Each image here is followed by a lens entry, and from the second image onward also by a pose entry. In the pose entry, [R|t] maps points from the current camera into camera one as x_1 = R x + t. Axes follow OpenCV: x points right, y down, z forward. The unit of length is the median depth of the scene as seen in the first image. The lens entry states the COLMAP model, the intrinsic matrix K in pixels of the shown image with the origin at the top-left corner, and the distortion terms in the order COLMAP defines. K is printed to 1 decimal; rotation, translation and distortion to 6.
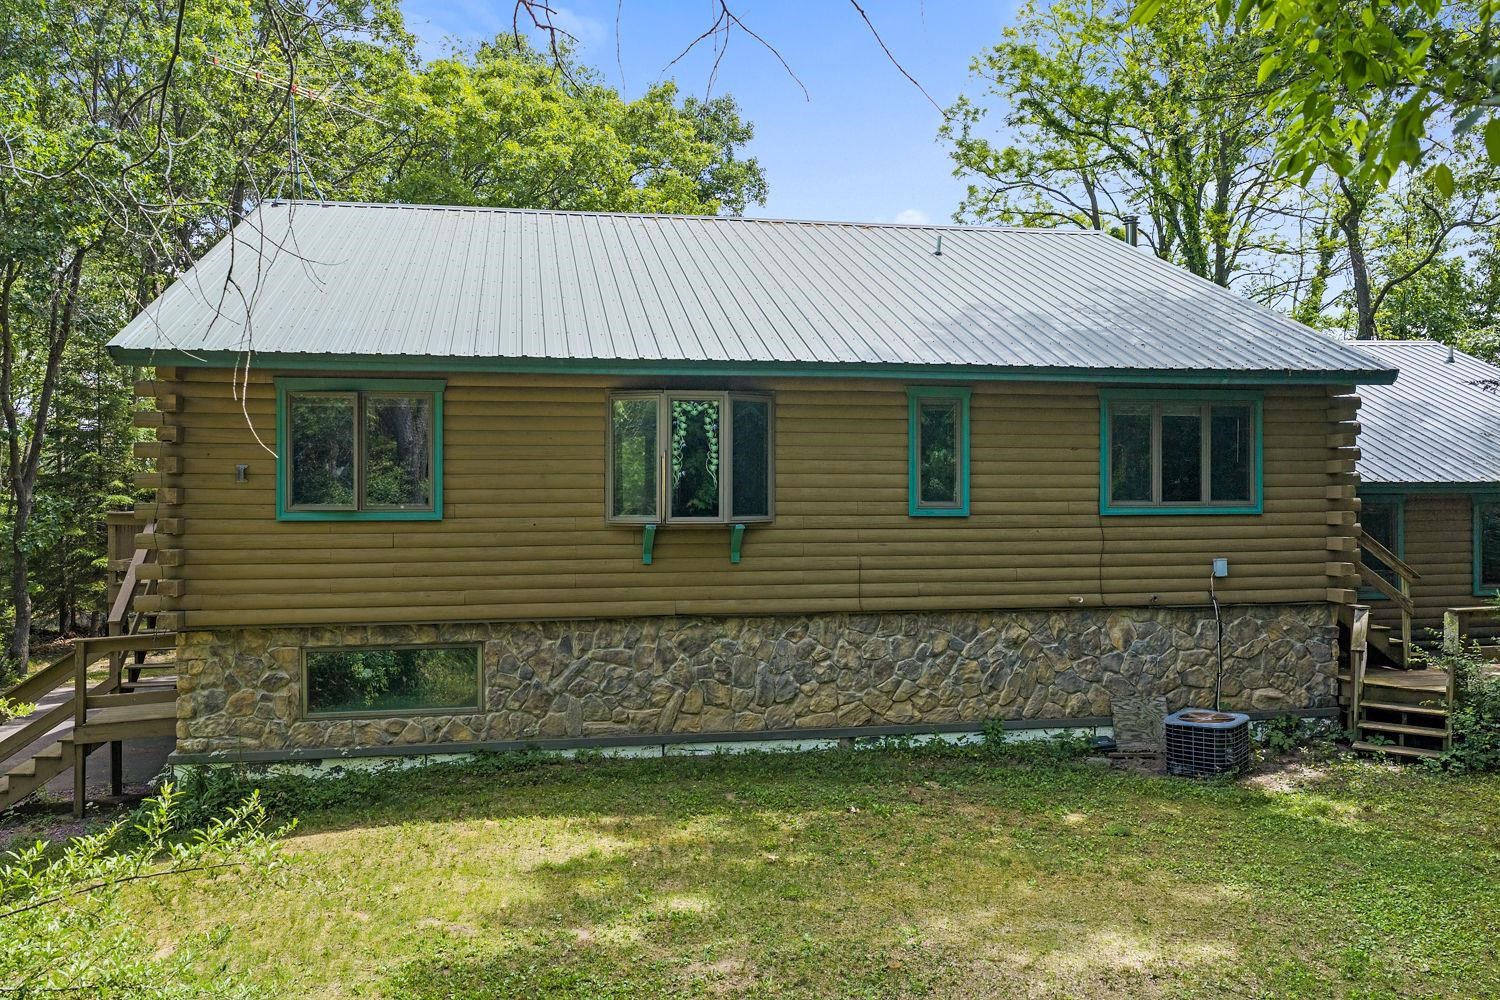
lens RADIAL K [[1225.8, 0, 750.0], [0, 1225.8, 500.0], [0, 0, 1]] dist [0.032233, -0.004905]
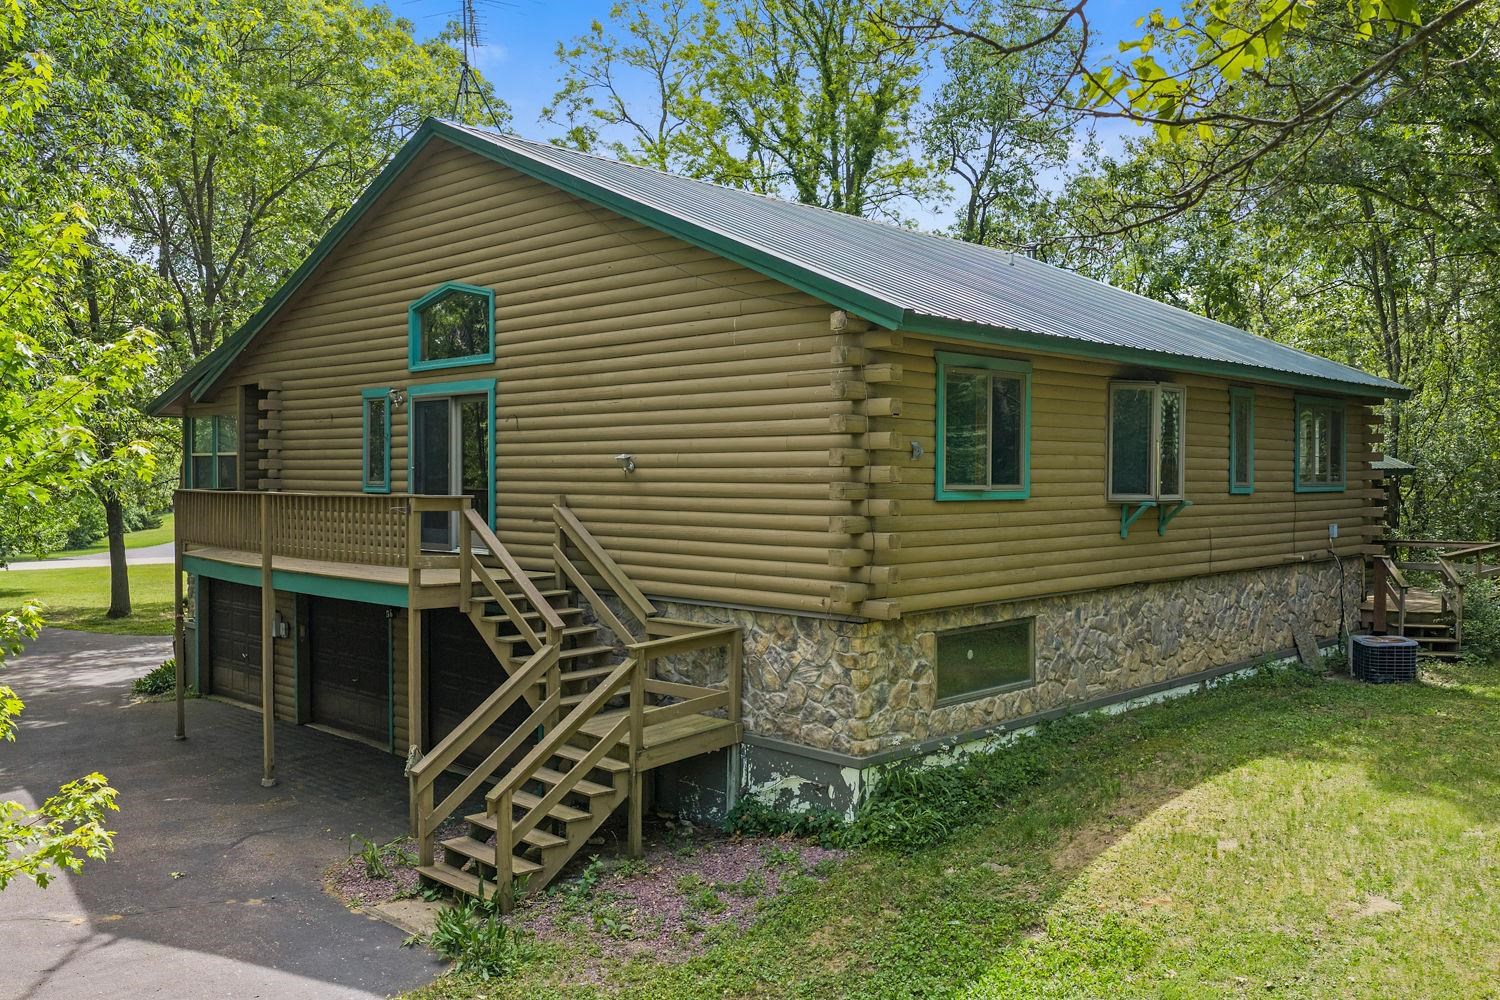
lens RADIAL K [[1225.8, 0, 750.0], [0, 1225.8, 500.0], [0, 0, 1]] dist [0.032233, -0.004905]
pose [[0.816657, -0.008421, 0.577062, -0.996327], [0.003657, 0.999949, 0.009416, 0.006503], [-0.577111, -0.005579, 0.816646, 0.290324]]
